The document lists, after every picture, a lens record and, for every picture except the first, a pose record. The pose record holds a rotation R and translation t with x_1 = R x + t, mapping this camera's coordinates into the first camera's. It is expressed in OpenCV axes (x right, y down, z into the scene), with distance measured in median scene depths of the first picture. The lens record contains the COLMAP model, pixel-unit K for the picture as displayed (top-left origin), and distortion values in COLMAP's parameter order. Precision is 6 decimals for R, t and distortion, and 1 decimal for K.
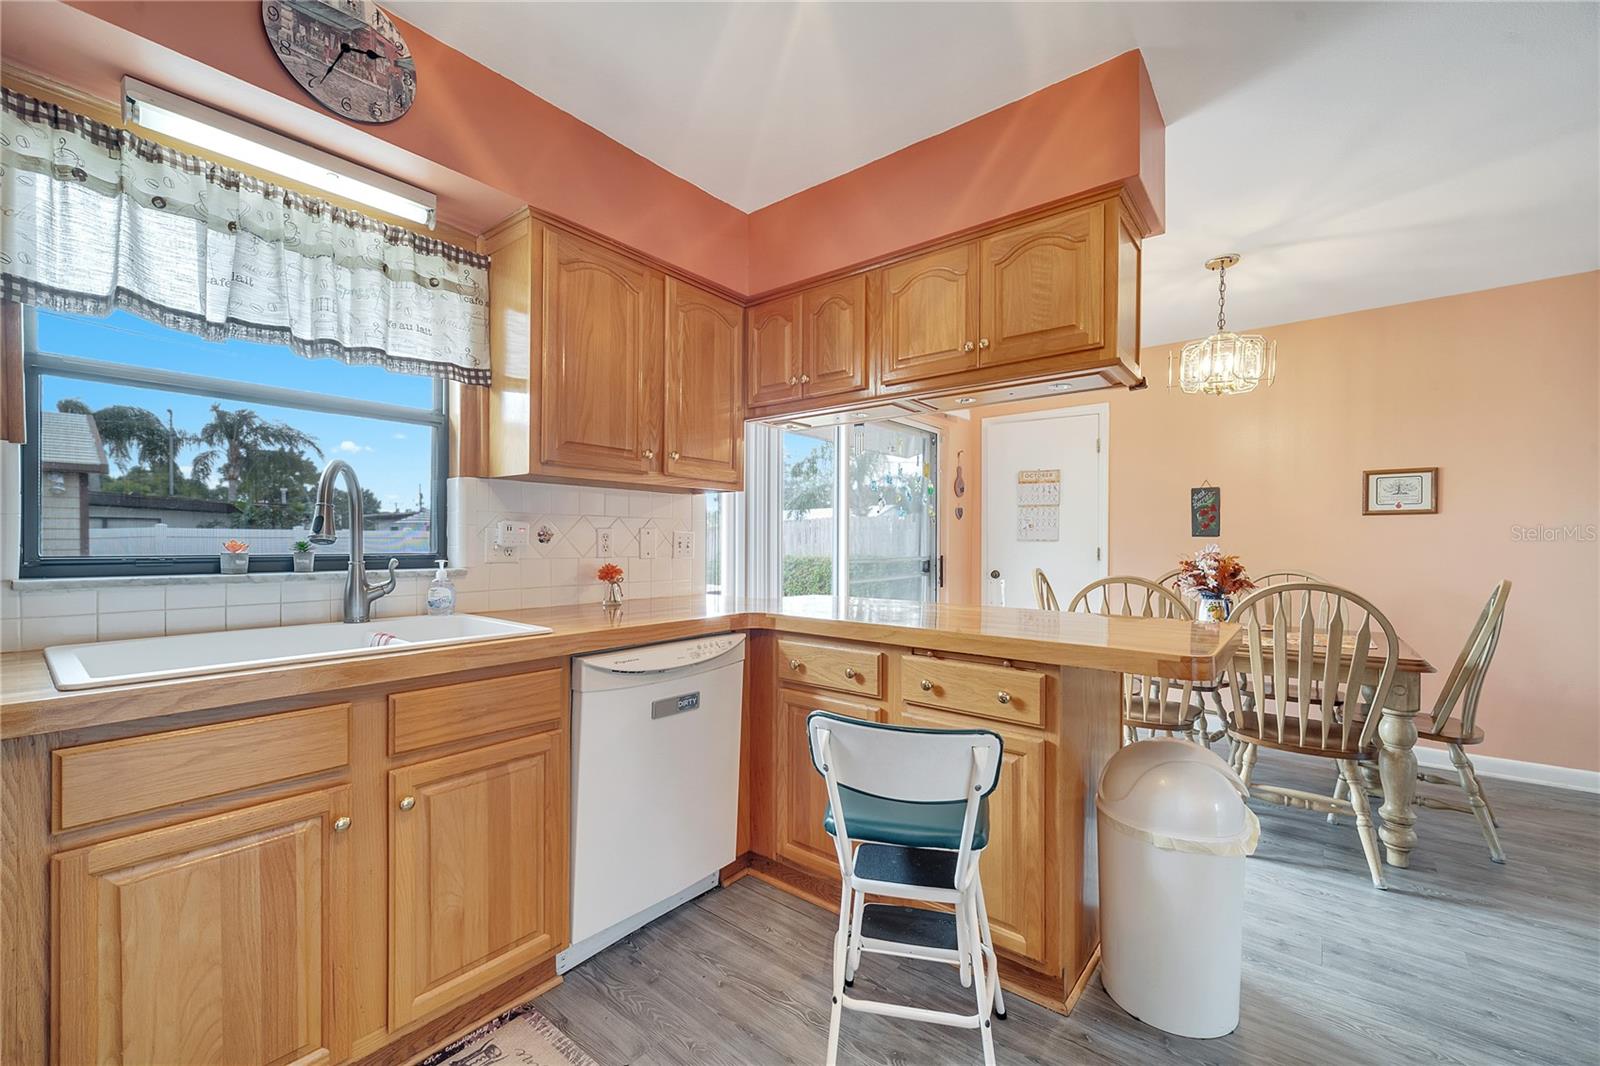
lens RADIAL K [[649.8, 0, 790.3], [0, 649.8, 544.8], [0, 0, 1]] dist [0.000986, 0.000082]
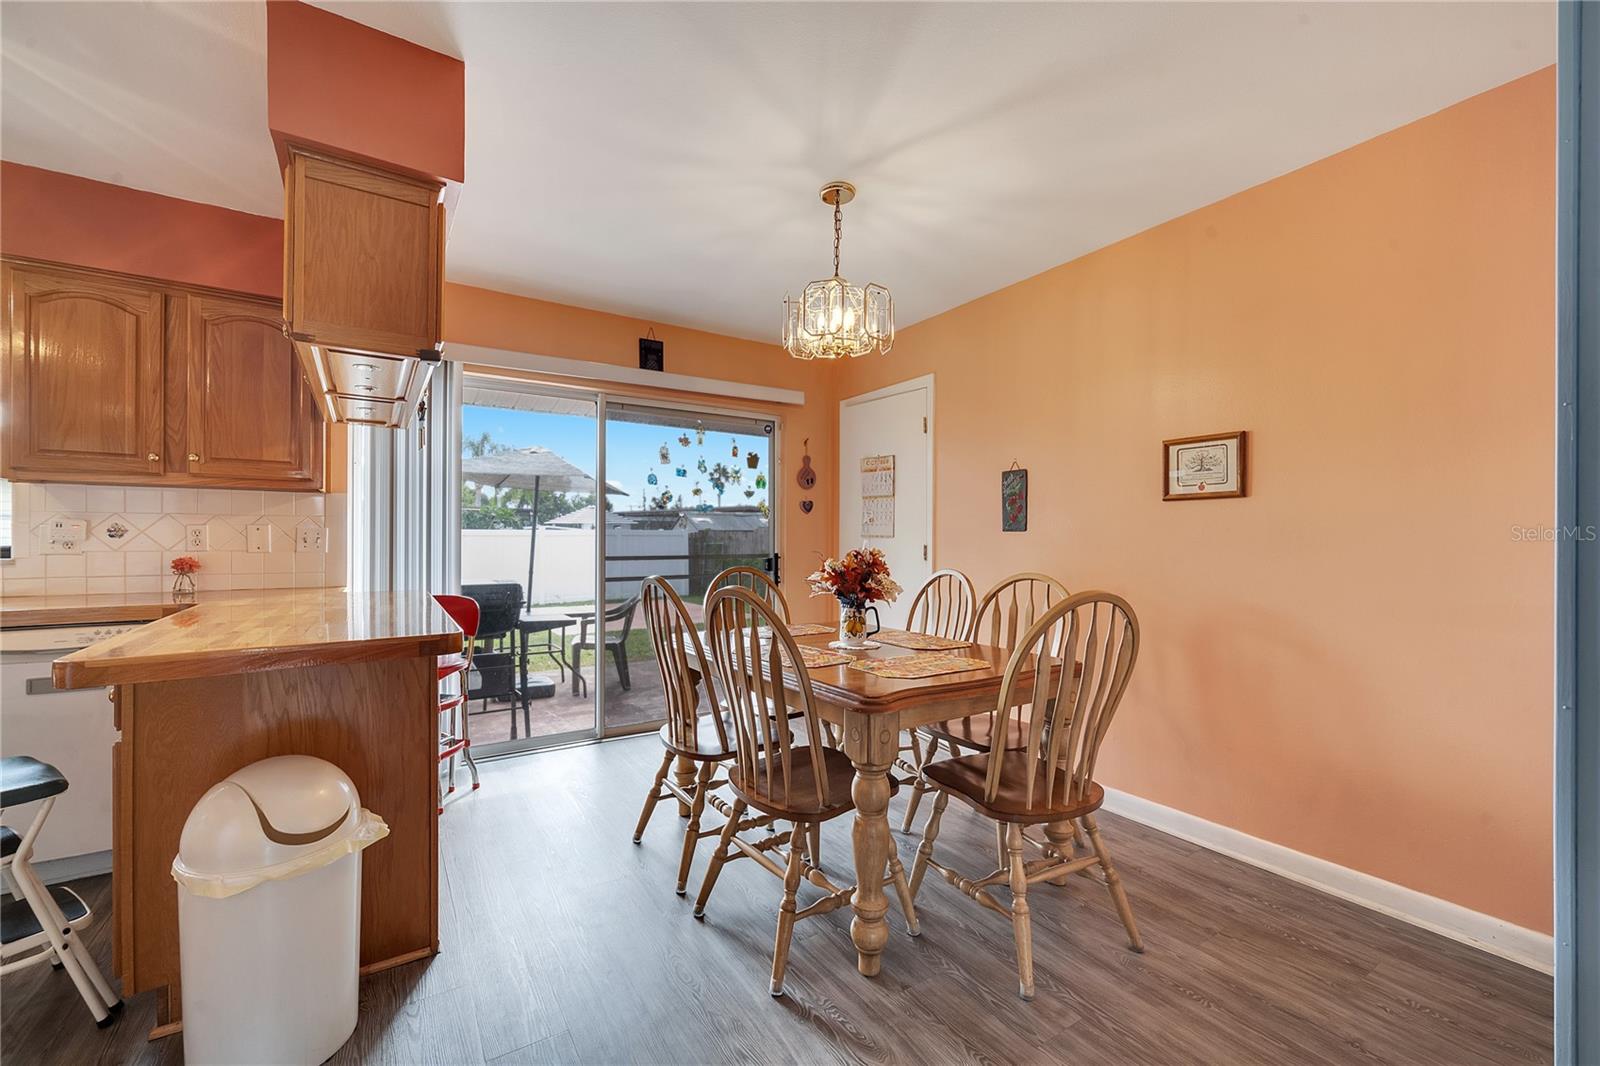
lens RADIAL K [[649.8, 0, 795.1], [0, 649.8, 540.4], [0, 0, 1]] dist [0.000986, 0.000082]
pose [[0.950993, 0.000942, -0.309211, 1.048248], [-0.001777, 0.999995, -0.002420, 0.002164], [0.309207, 0.002851, 0.950991, 0.257932]]
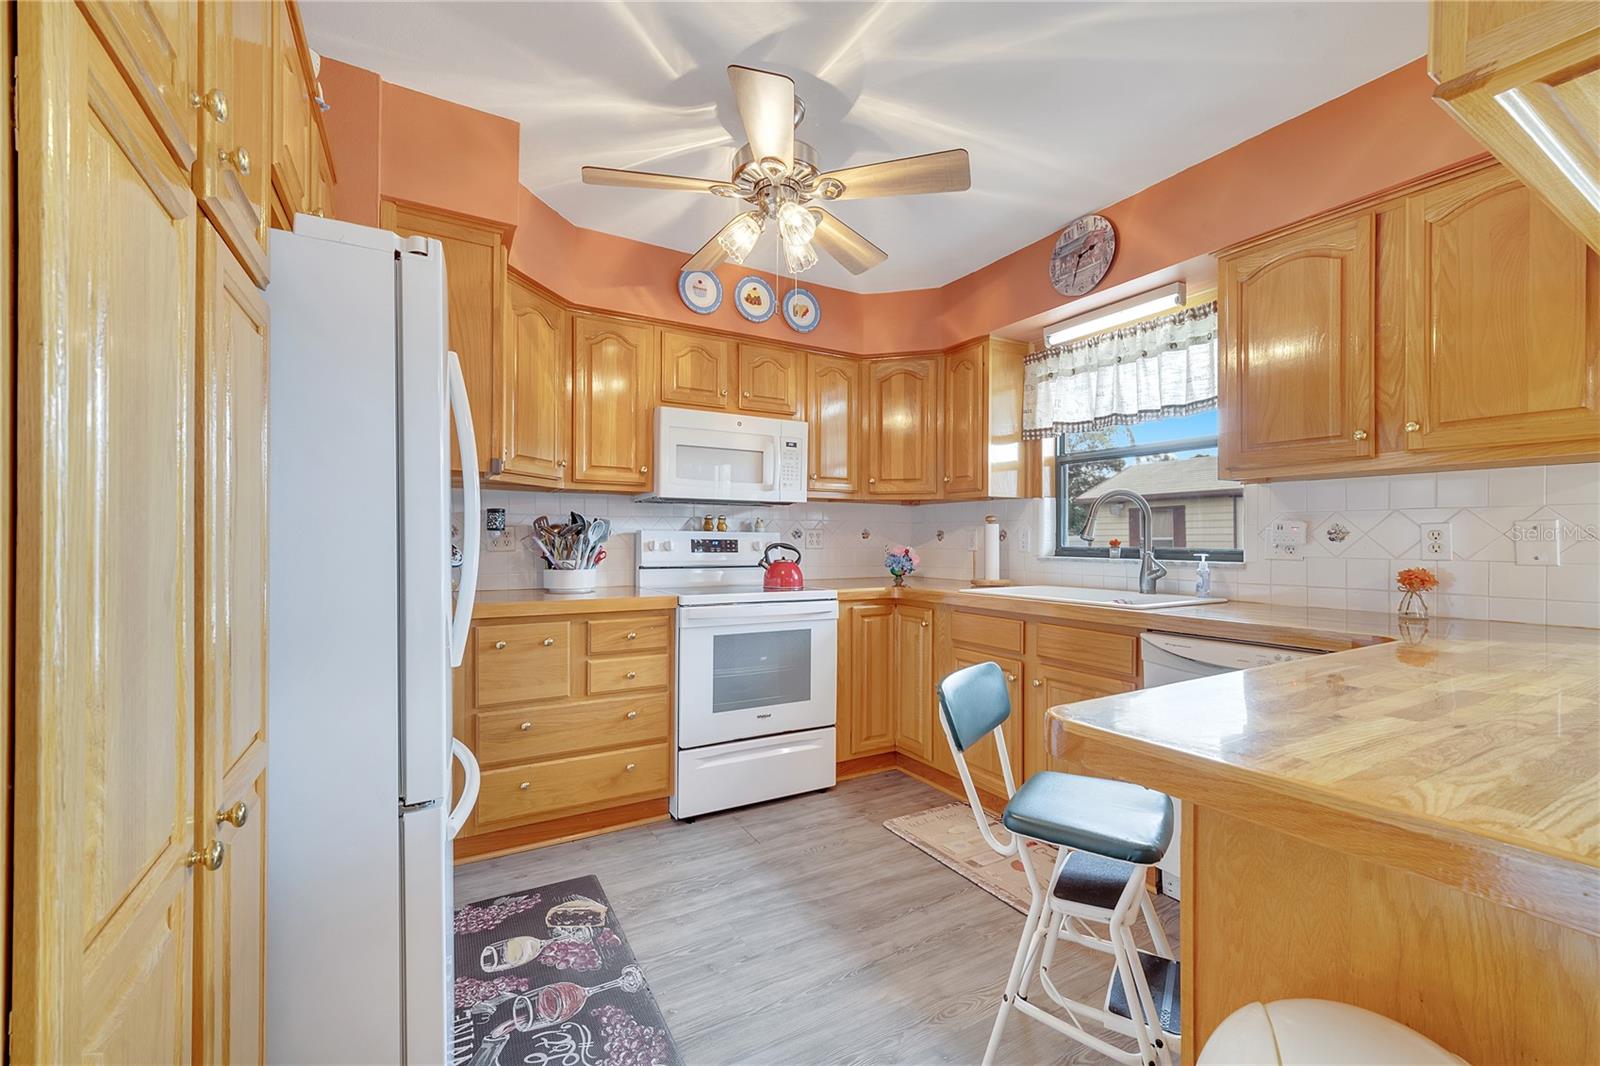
lens RADIAL K [[649.8, 0, 793.2], [0, 649.8, 536.6], [0, 0, 1]] dist [0.000986, 0.000082]
pose [[-0.356243, -0.007015, -0.934367, 0.743051], [-0.008421, 0.999955, -0.004297, 0.000805], [0.934355, 0.006337, -0.356286, 0.556409]]
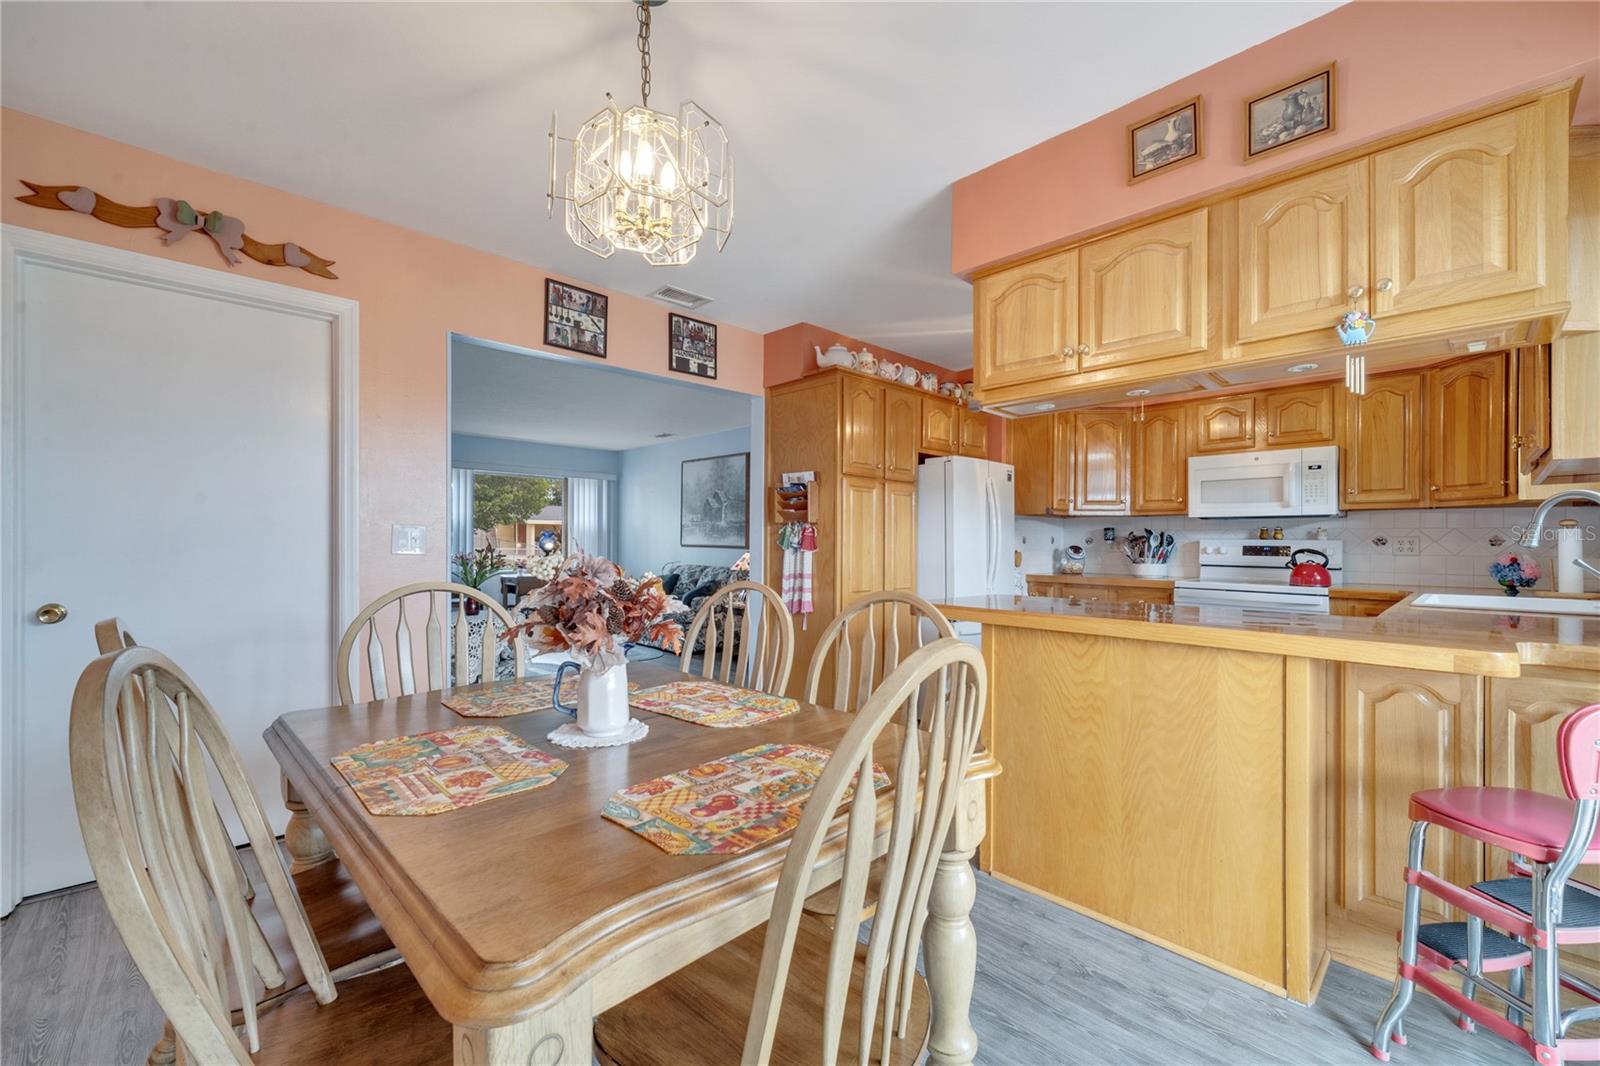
lens RADIAL K [[649.8, 0, 794.2], [0, 649.8, 542.2], [0, 0, 1]] dist [0.000986, 0.000082]
pose [[-0.993009, -0.008474, 0.117734, 0.590259], [-0.008294, 0.999964, 0.002018, -0.000900], [-0.117746, 0.001028, -0.993043, 1.801341]]
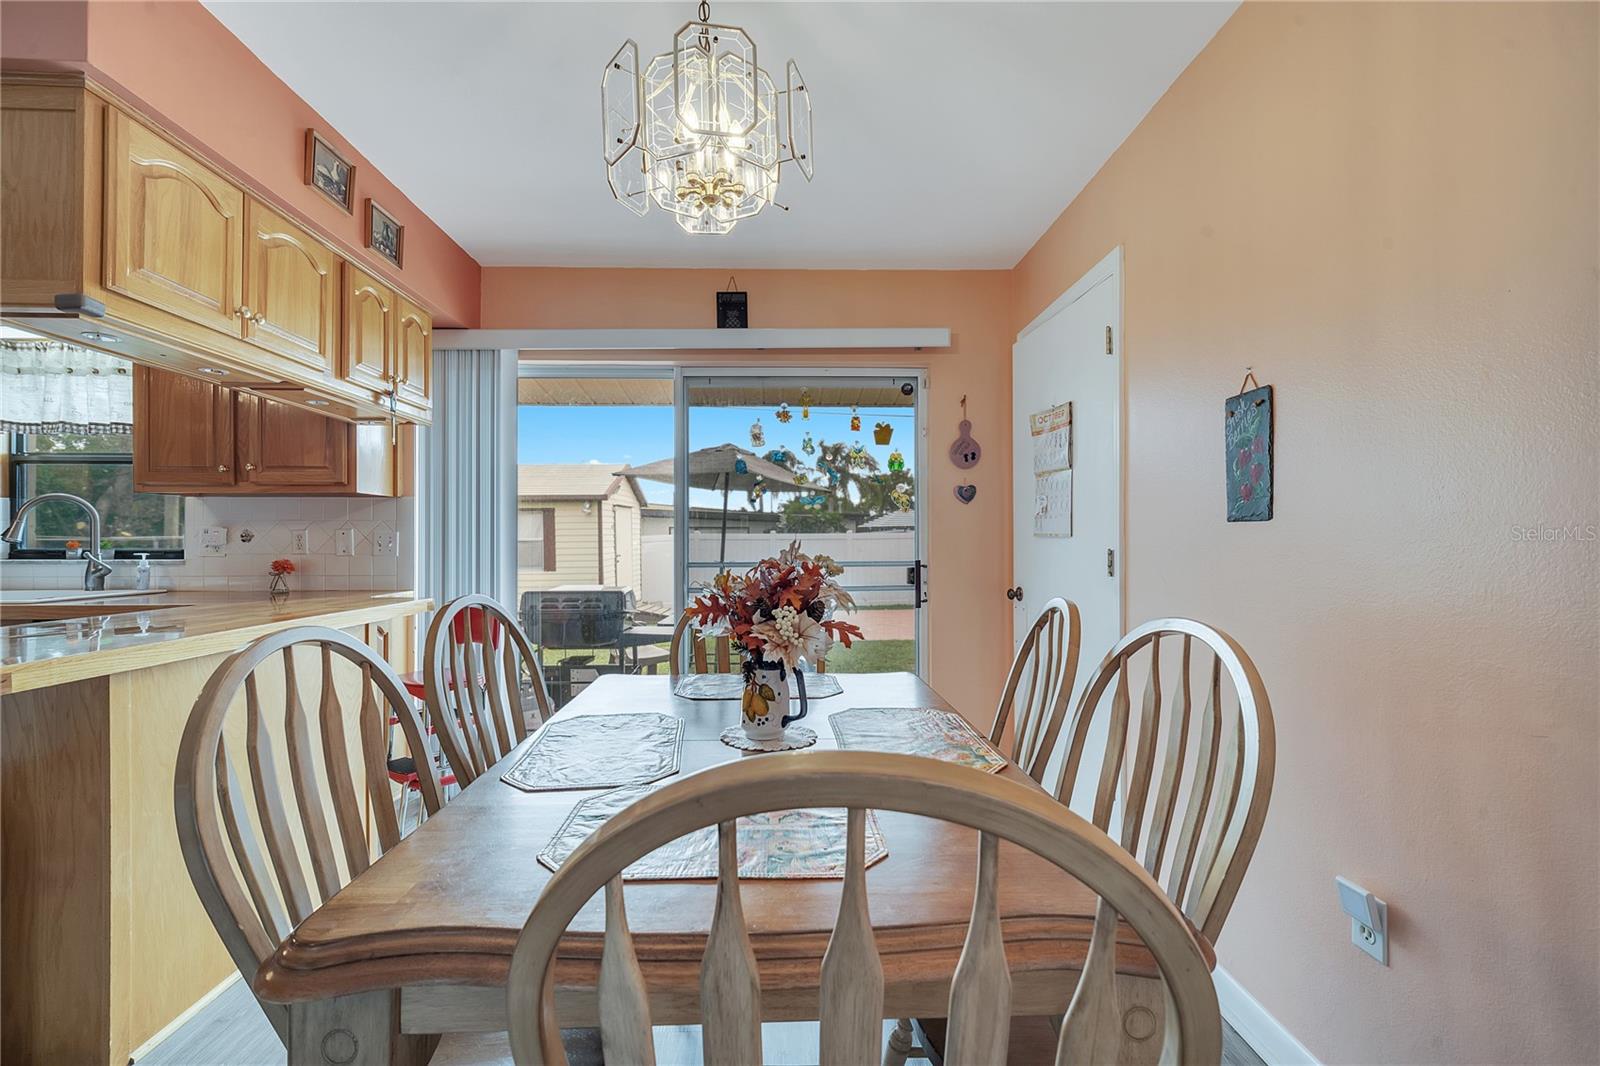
lens RADIAL K [[649.8, 0, 790.0], [0, 649.8, 543.7], [0, 0, 1]] dist [0.000986, 0.000082]
pose [[0.647119, -0.001459, -0.762387, 1.255542], [-0.000272, 0.999998, -0.002145, 0.002187], [0.762389, 0.001596, 0.647118, 0.921657]]
